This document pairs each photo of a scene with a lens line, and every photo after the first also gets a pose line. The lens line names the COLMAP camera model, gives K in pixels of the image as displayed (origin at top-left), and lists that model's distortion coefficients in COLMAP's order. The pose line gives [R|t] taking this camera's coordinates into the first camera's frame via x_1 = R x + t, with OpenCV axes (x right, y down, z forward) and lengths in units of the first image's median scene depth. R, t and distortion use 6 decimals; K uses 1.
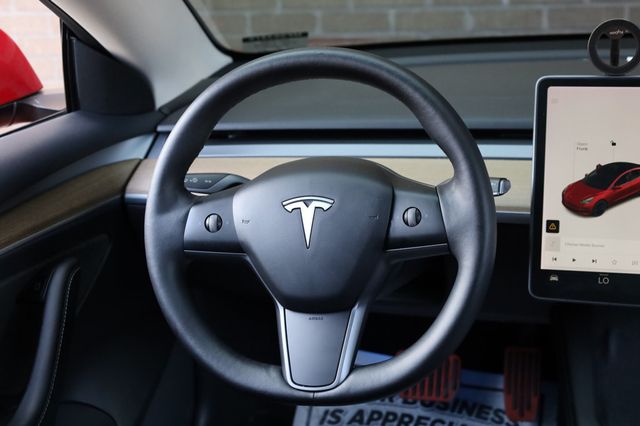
lens RADIAL K [[1047.4, 0, 356.7], [0, 1047.4, 229.7], [0, 0, 1]] dist [0.023705, 0.000000]
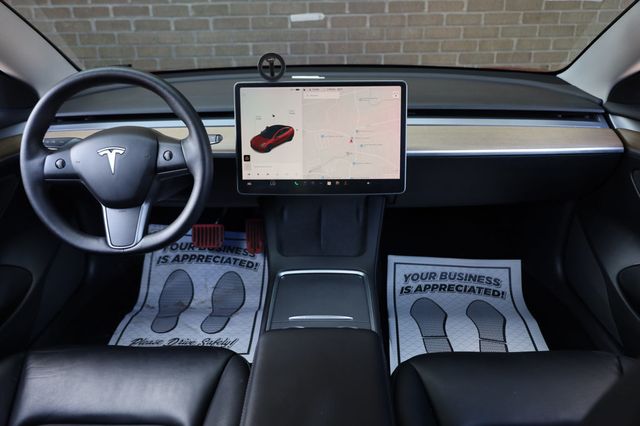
lens RADIAL K [[479.7, 0, 323.5], [0, 479.7, 214.4], [0, 0, 1]] dist [-0.012212, -0.000532]
pose [[0.971594, -0.068301, 0.226583, 0.115404], [0.045721, 0.993583, 0.103452, 0.015929], [-0.232195, -0.090154, 0.968482, 0.060401]]
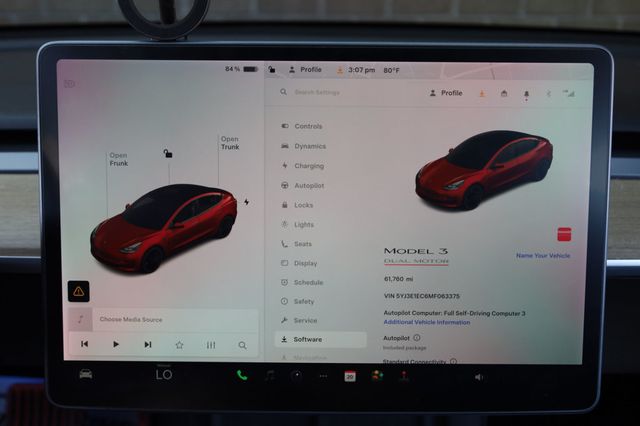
lens RADIAL K [[690.0, 0, 316.8], [0, 690.0, 216.3], [0, 0, 1]] dist [0.002442, 0.000000]
pose [[0.967373, -0.044168, 0.249476, 0.226724], [0.031325, 0.997983, 0.055221, -0.065529], [-0.251412, -0.045604, 0.966805, 0.589921]]
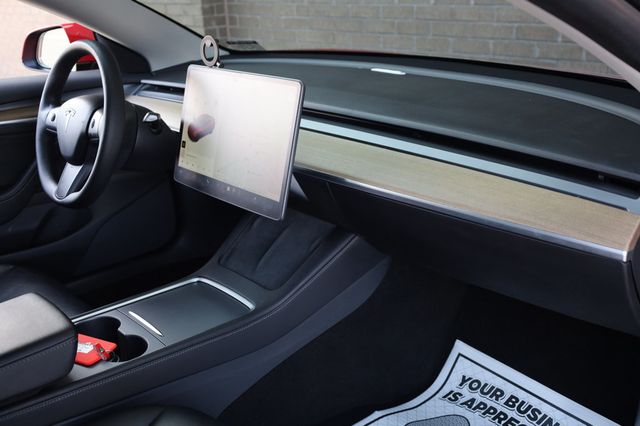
lens RADIAL K [[679.0, 0, 339.0], [0, 679.0, 213.5], [0, 0, 1]] dist [0.005391, 0.000000]
pose [[0.835028, 0.196045, -0.514095, 1.102736], [-0.171791, 0.980553, 0.094889, -0.046243], [0.522700, 0.009082, 0.852468, 0.096490]]
